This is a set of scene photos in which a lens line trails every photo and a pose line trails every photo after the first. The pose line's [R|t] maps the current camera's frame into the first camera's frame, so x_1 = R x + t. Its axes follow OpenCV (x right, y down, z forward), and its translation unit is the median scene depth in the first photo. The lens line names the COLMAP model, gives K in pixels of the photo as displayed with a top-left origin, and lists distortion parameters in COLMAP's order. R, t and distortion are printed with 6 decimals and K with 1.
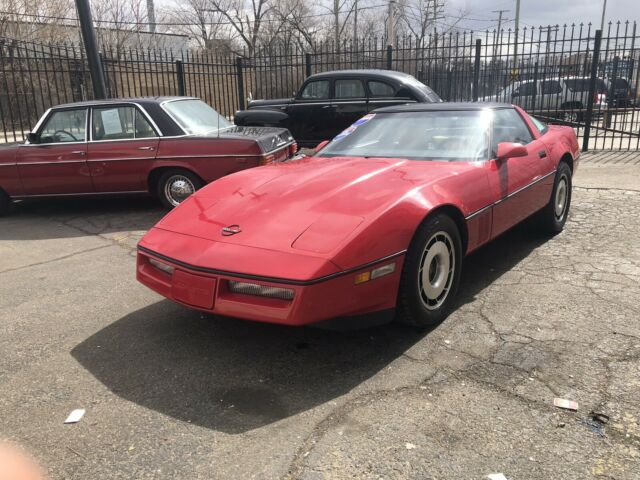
lens RADIAL K [[524.5, 0, 316.3], [0, 524.5, 238.6], [0, 0, 1]] dist [0.036545, -0.011934]
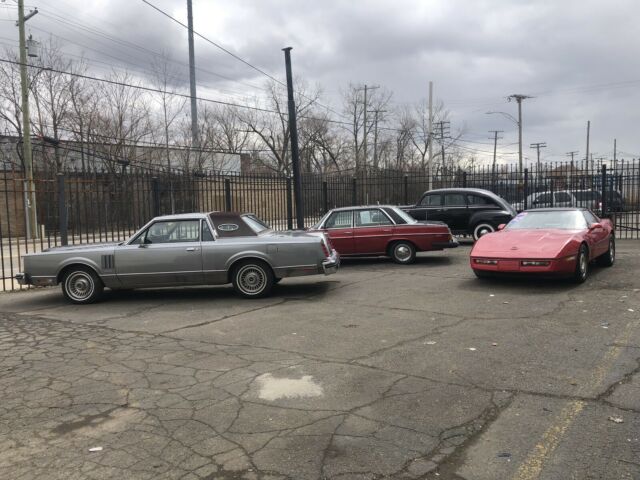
lens RADIAL K [[524.5, 0, 316.3], [0, 524.5, 238.6], [0, 0, 1]] dist [0.036545, -0.011934]
pose [[0.999982, 0.001662, 0.005699, -0.568696], [-0.000527, 0.981062, -0.193691, 0.222810], [-0.005913, 0.193685, 0.981046, -0.853131]]
